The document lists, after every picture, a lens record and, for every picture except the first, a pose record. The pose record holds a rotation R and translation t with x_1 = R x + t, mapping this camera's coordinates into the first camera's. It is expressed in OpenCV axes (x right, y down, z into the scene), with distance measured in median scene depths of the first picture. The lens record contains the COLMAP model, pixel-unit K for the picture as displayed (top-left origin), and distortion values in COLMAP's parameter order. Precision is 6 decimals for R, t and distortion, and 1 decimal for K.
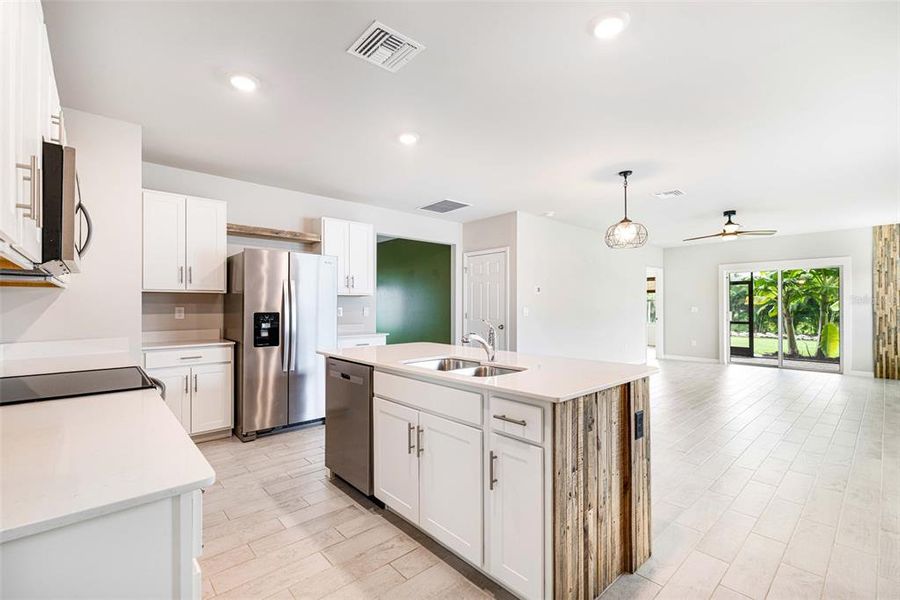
lens RADIAL K [[395.7, 0, 450.0], [0, 395.7, 300.0], [0, 0, 1]] dist [0.000564, 0.000159]
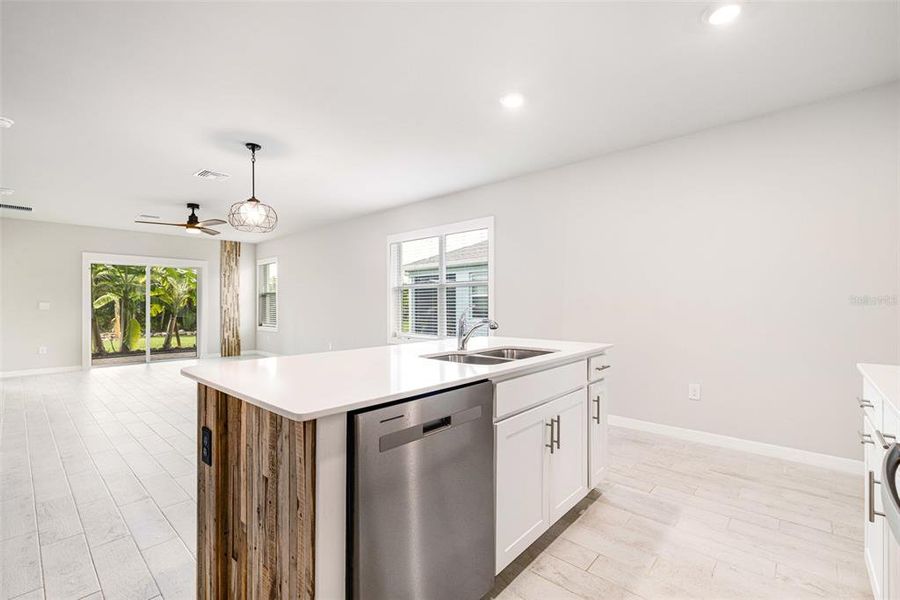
lens RADIAL K [[395.7, 0, 450.0], [0, 395.7, 300.0], [0, 0, 1]] dist [0.000564, 0.000159]
pose [[-0.101971, 0.009227, 0.994745, -0.628927], [-0.011321, 0.999881, -0.010435, 0.033210], [-0.994723, -0.012326, -0.101855, 0.858135]]
